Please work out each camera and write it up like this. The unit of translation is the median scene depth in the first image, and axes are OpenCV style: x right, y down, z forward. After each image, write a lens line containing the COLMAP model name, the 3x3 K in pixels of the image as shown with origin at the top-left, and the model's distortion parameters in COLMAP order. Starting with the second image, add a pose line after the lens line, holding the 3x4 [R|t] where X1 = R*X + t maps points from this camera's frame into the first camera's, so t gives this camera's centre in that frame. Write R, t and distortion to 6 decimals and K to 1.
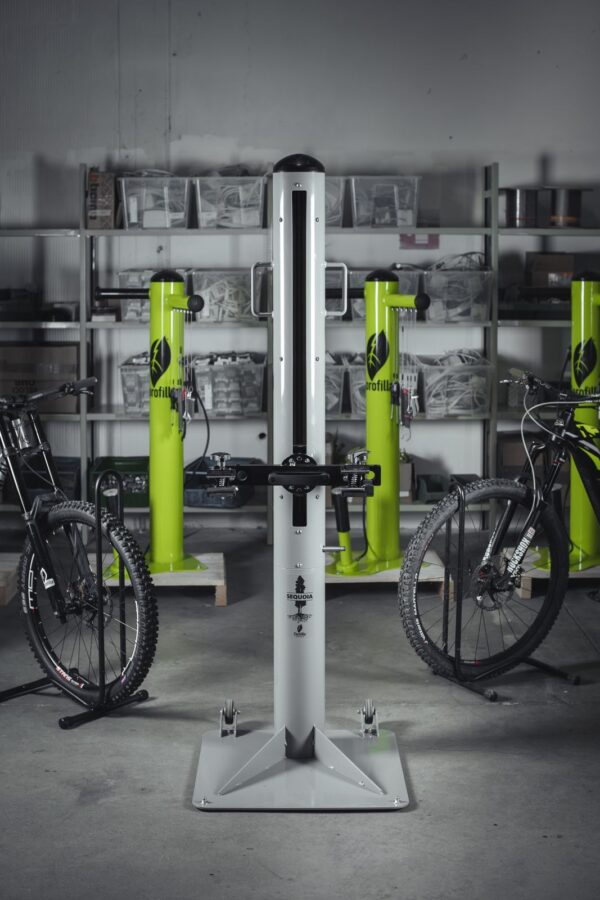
lens RADIAL K [[1333.0, 0, 302.0], [0, 1333.0, 418.4], [0, 0, 1]] dist [-0.035799, 0.053645]
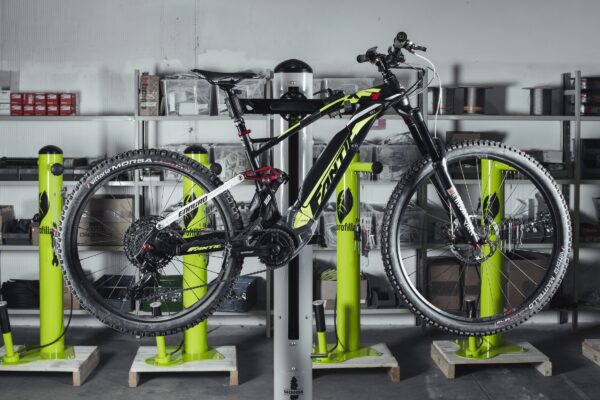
lens RADIAL K [[828.4, 0, 293.9], [0, 828.4, 227.6], [0, 0, 1]] dist [-0.005324, 0.014793]
pose [[0.999923, -0.001787, 0.012242, -0.007938], [0.001850, 0.999985, -0.005121, -0.018987], [-0.012233, 0.005143, 0.999912, 0.120949]]
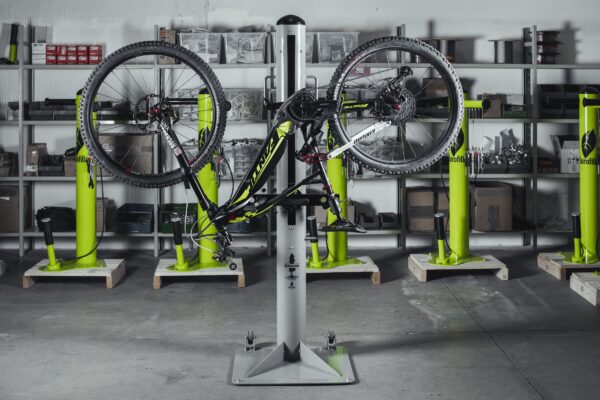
lens RADIAL K [[892.5, 0, 299.7], [0, 892.5, 172.0], [0, 0, 1]] dist [-0.004420, -0.078595]
pose [[0.999750, -0.003617, 0.022062, -0.011428], [0.004375, 0.999399, -0.034382, 0.033931], [-0.021924, 0.034470, 0.999165, -0.120514]]
